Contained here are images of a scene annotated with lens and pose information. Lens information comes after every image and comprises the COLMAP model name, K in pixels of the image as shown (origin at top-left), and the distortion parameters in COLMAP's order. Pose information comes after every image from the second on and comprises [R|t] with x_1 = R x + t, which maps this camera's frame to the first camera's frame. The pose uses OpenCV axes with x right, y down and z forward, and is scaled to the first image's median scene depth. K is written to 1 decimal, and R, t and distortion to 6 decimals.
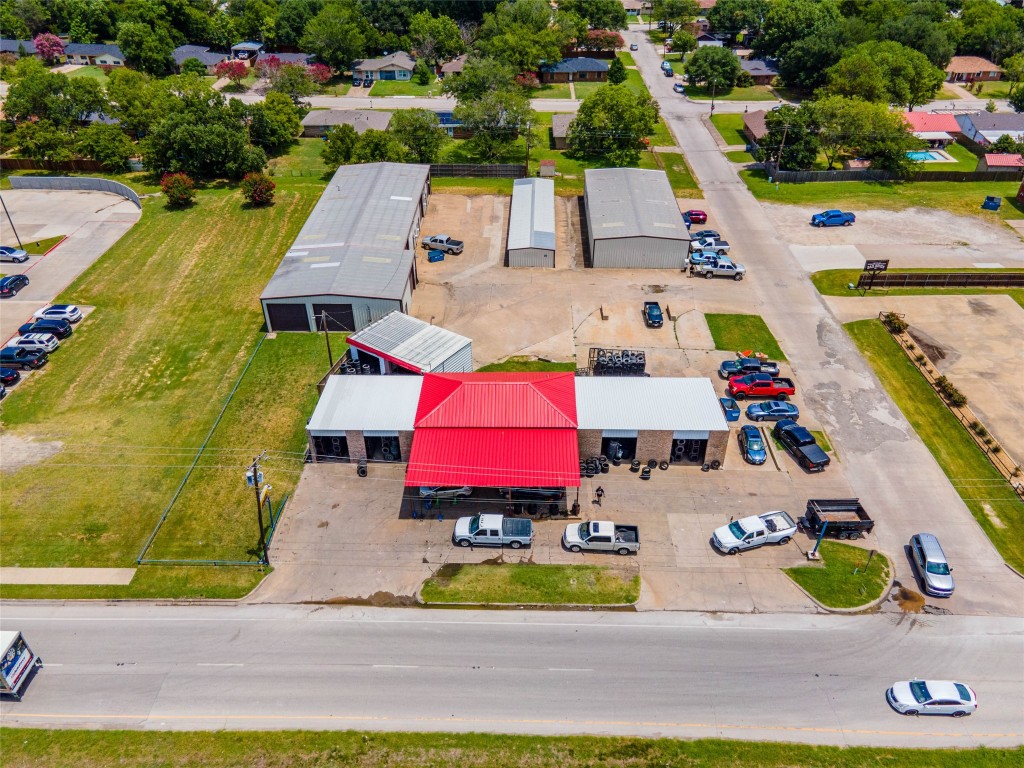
lens RADIAL K [[753.2, 0, 513.5], [0, 753.2, 387.6], [0, 0, 1]] dist [0.007984, 0.065874]
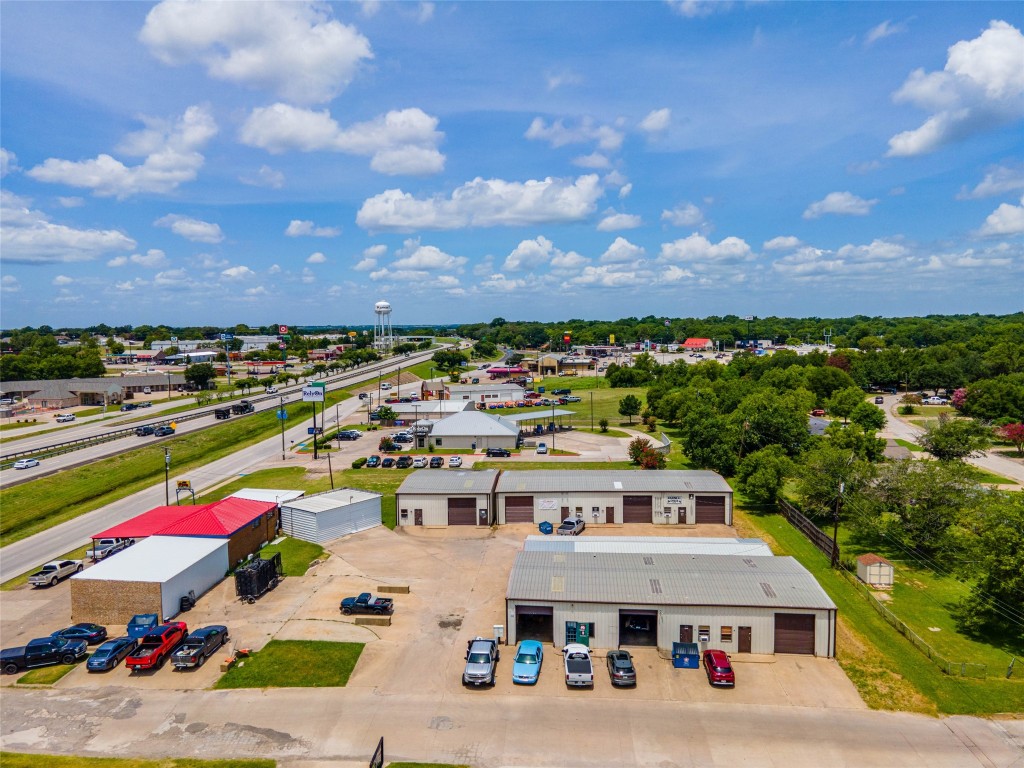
lens RADIAL K [[749.9, 0, 515.2], [0, 749.9, 386.7], [0, 0, 1]] dist [0.037511, 0.008947]
pose [[-0.051601, 0.092765, -0.994350, 0.947610], [-0.564354, 0.818742, 0.105669, -0.459694], [0.823918, 0.566618, 0.010104, 0.995556]]
